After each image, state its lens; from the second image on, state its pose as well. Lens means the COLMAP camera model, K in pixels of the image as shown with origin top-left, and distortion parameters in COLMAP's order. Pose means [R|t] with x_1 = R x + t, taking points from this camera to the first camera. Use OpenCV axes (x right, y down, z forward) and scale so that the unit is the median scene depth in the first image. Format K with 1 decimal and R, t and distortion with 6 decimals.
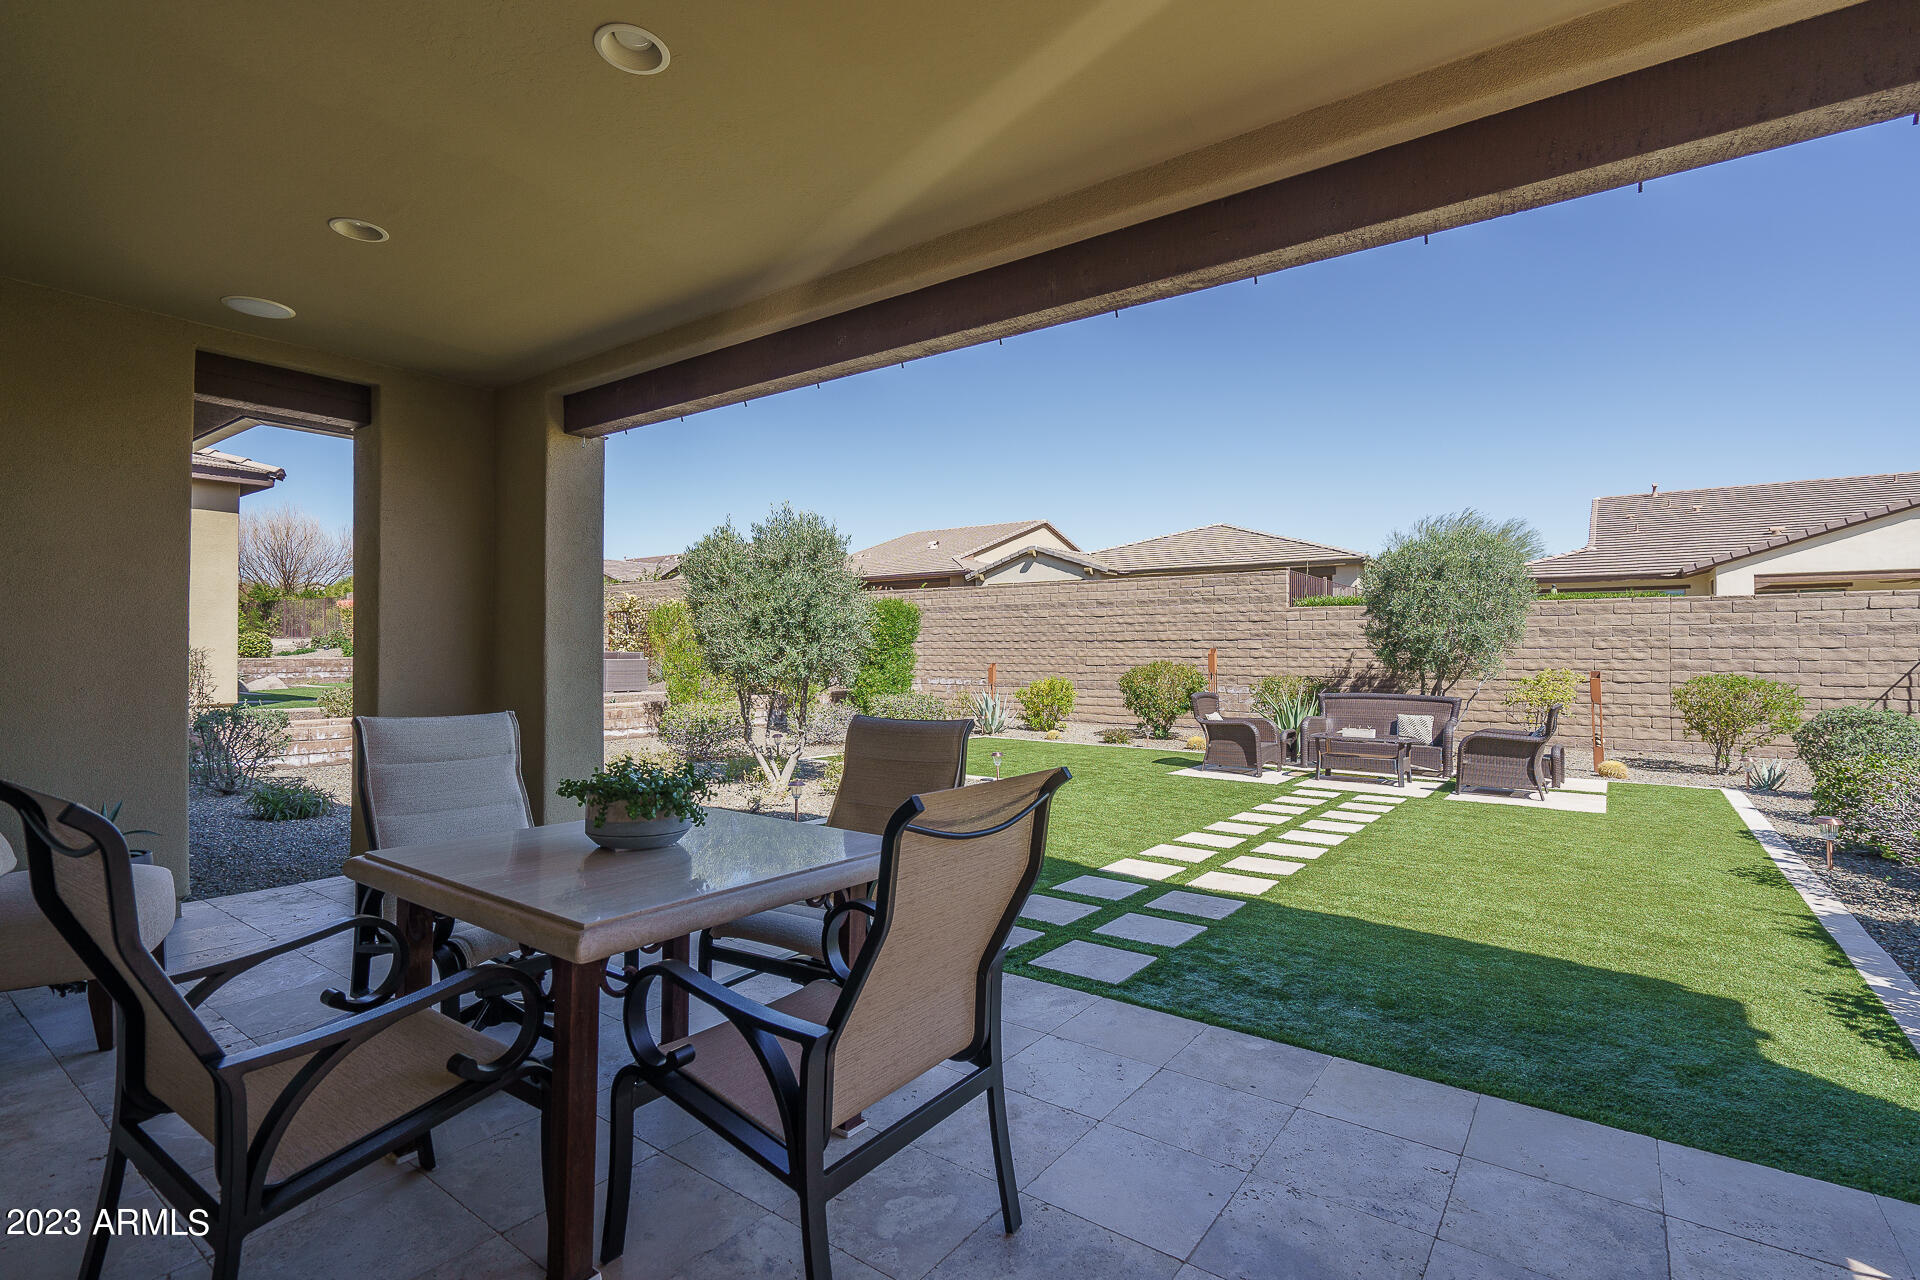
lens RADIAL K [[896.4, 0, 961.4], [0, 896.4, 640.0], [0, 0, 1]] dist [0.003789, 0.000677]
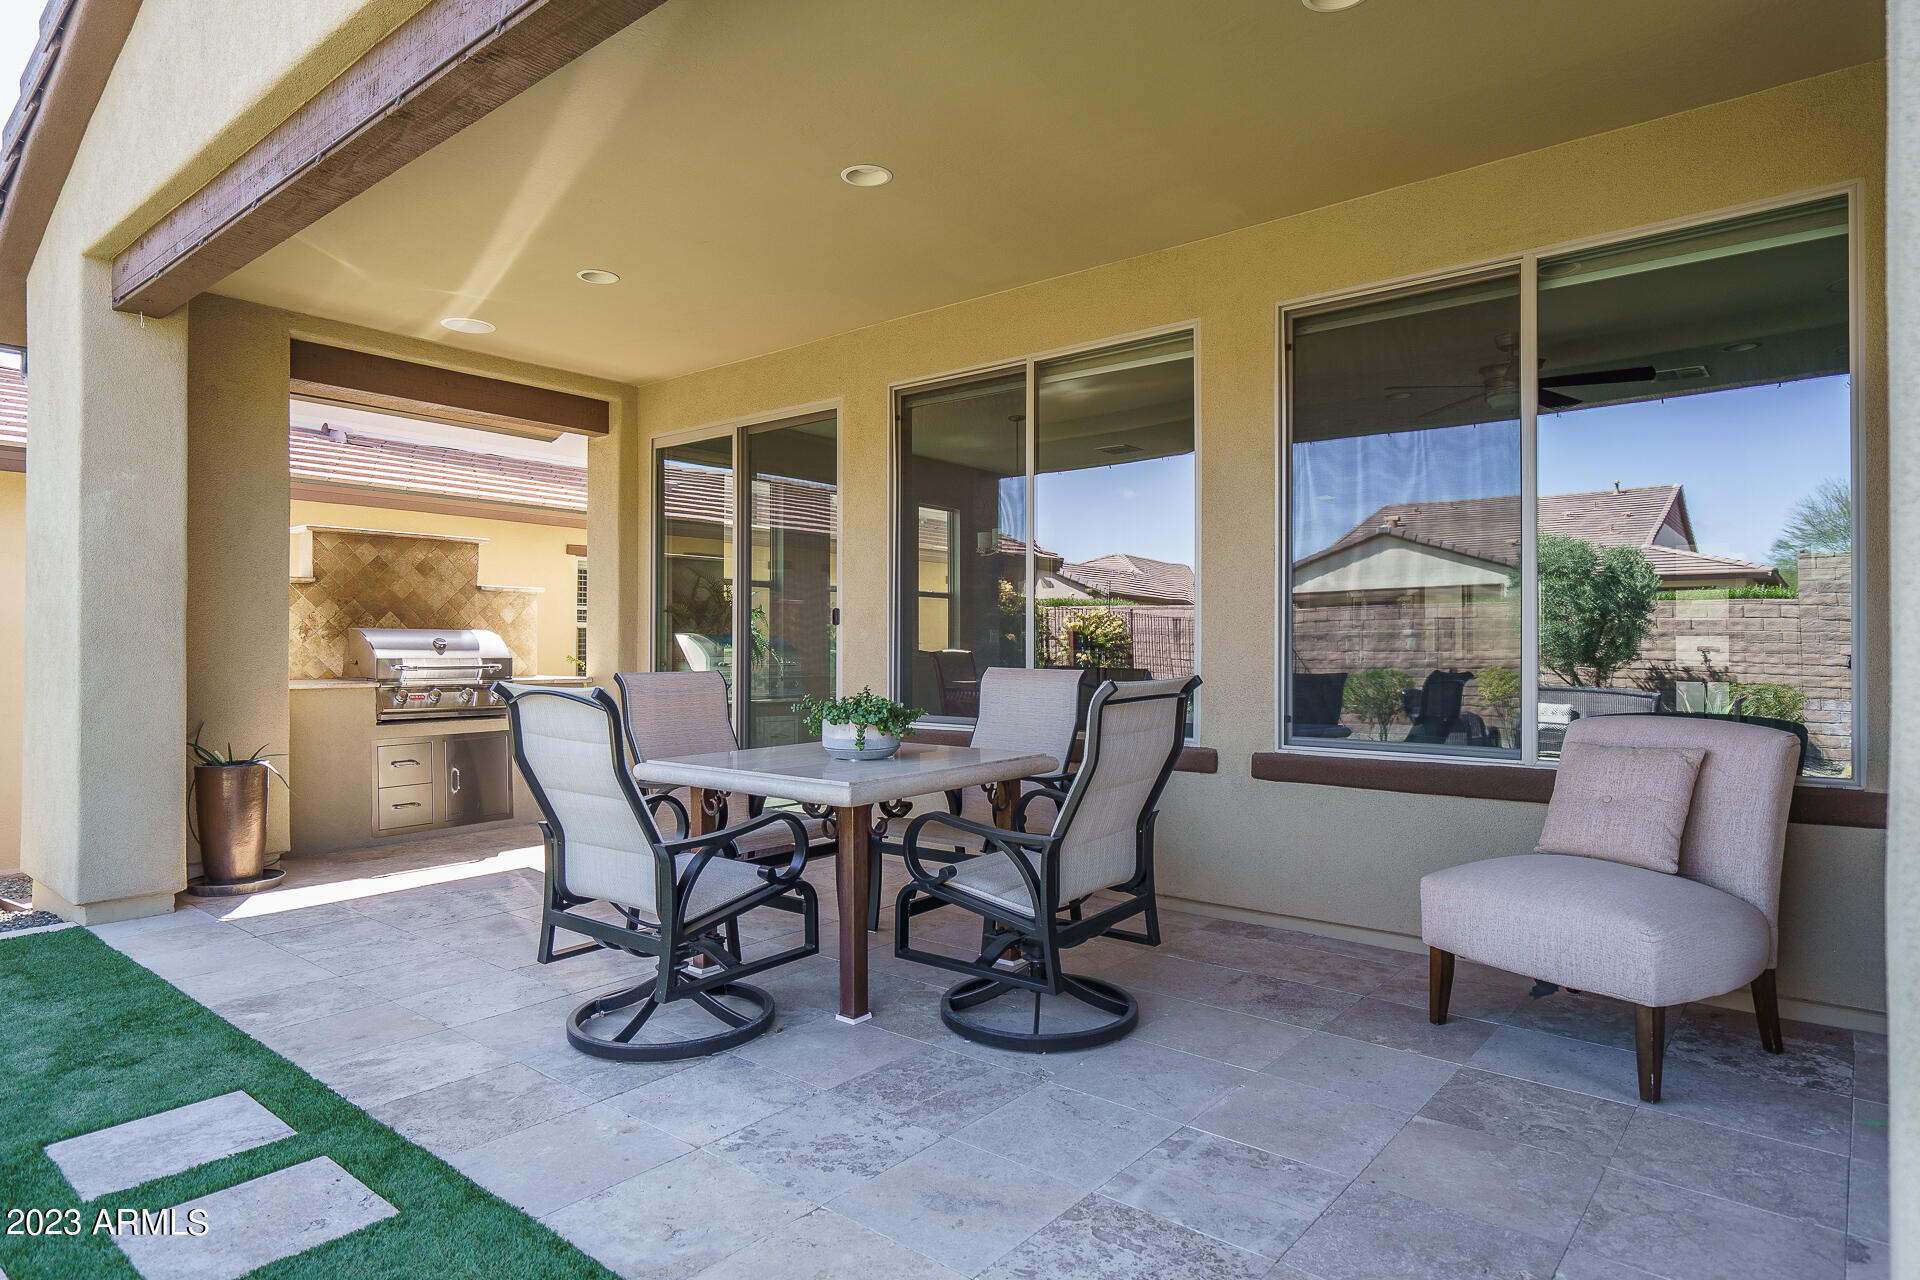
lens RADIAL K [[1099.4, 0, 947.4], [0, 1099.4, 641.5], [0, 0, 1]] dist [0.004214, 0.001517]
pose [[-0.997121, -0.005047, 0.075658, -0.102863], [-0.006461, 0.999809, -0.018457, 0.015933], [-0.075550, -0.018893, -0.996963, 0.446184]]
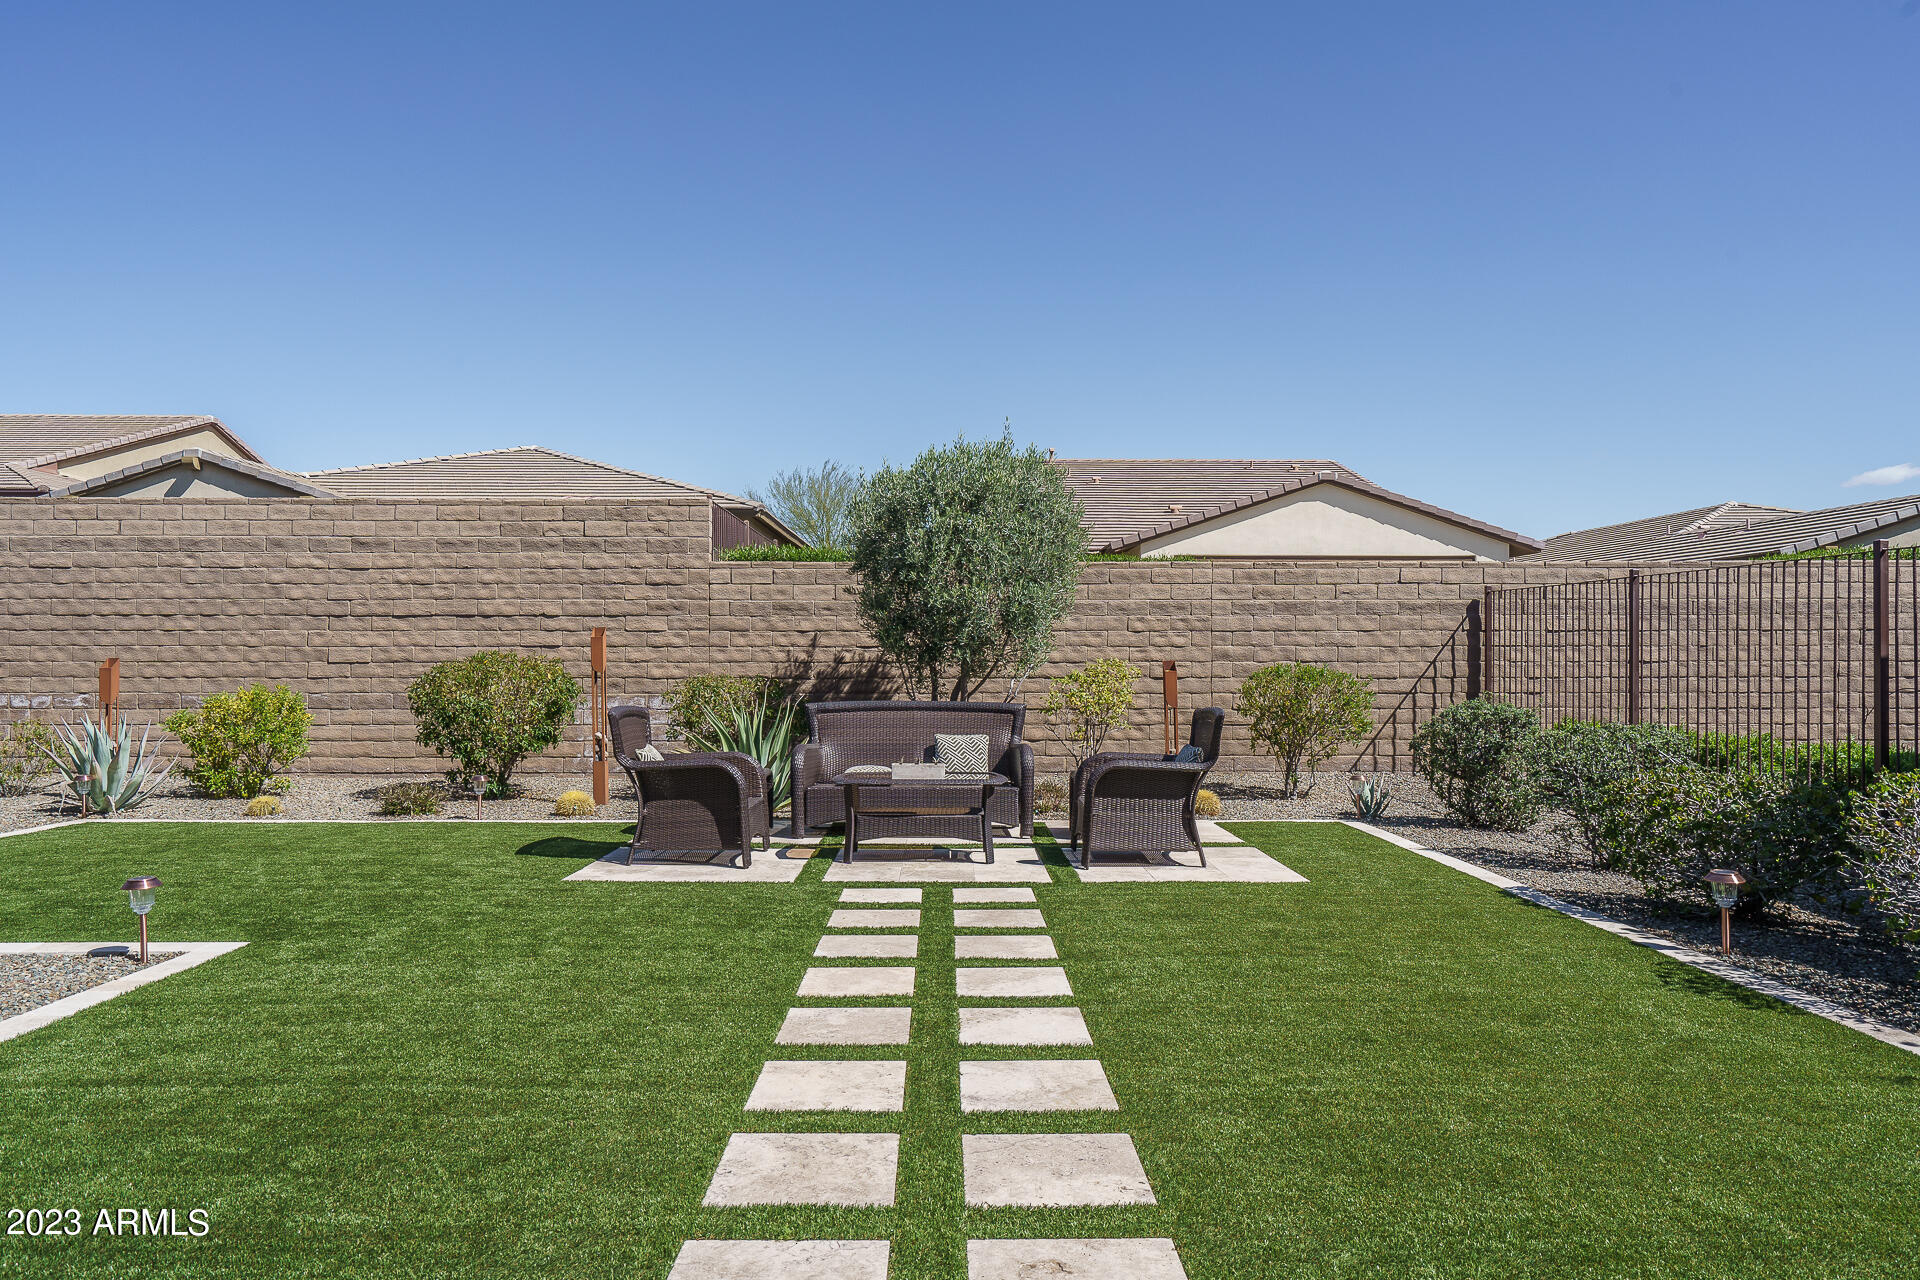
lens RADIAL K [[1254.1, 0, 947.0], [0, 1254.1, 642.8], [0, 0, 1]] dist [0.008801, -0.001265]
pose [[0.808125, 0.003817, 0.588998, 0.001247], [-0.006144, 0.999979, 0.001950, 0.015646], [-0.588978, -0.005194, 0.808132, 0.247708]]
